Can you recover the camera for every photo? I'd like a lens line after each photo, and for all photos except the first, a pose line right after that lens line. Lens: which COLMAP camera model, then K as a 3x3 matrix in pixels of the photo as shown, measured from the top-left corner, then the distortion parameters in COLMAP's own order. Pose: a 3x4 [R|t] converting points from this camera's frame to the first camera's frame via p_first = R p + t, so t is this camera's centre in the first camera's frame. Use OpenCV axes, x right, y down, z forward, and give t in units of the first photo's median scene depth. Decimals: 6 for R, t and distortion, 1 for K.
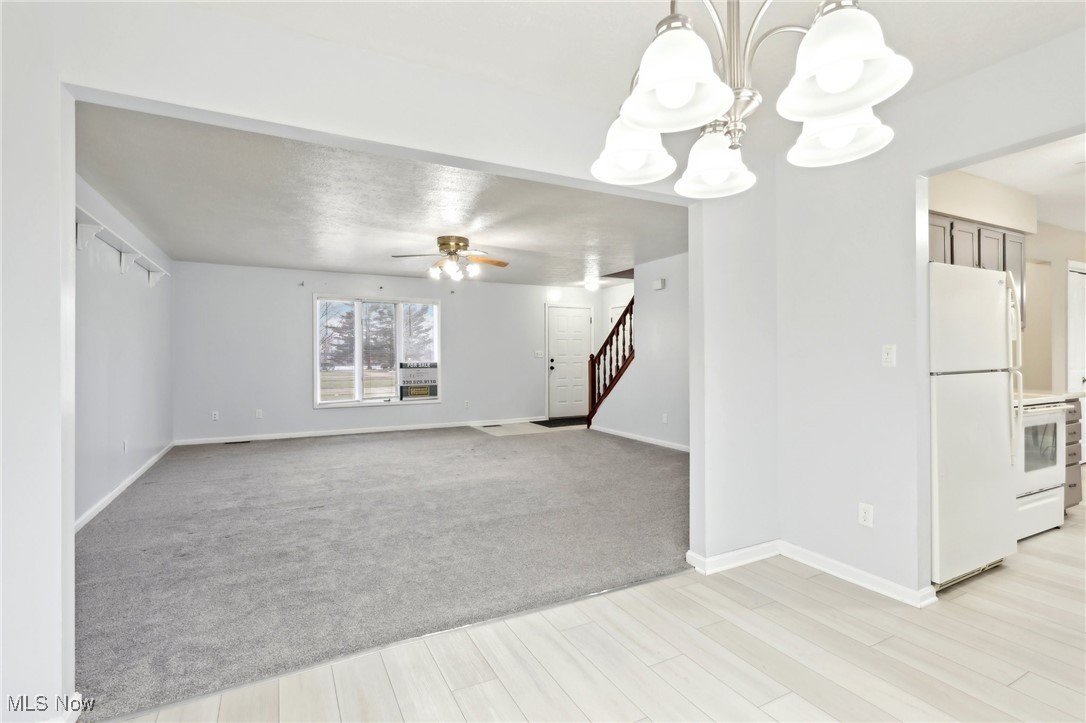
lens RADIAL K [[505.1, 0, 541.8], [0, 505.1, 355.6], [0, 0, 1]] dist [-0.000116, -0.000078]
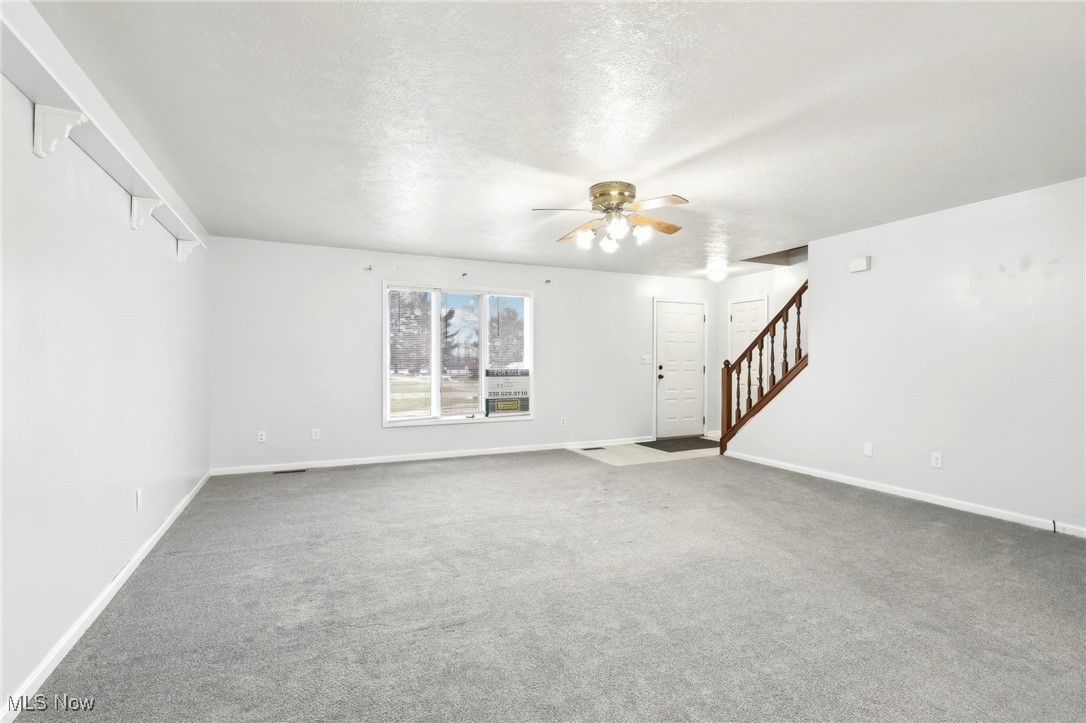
lens RADIAL K [[505.1, 0, 540.9], [0, 505.1, 363.1], [0, 0, 1]] dist [-0.000116, -0.000078]
pose [[0.998799, 0.005560, -0.048688, -0.163234], [-0.005361, 0.999977, 0.004226, 0.000501], [0.048710, -0.003960, 0.998805, 0.221068]]
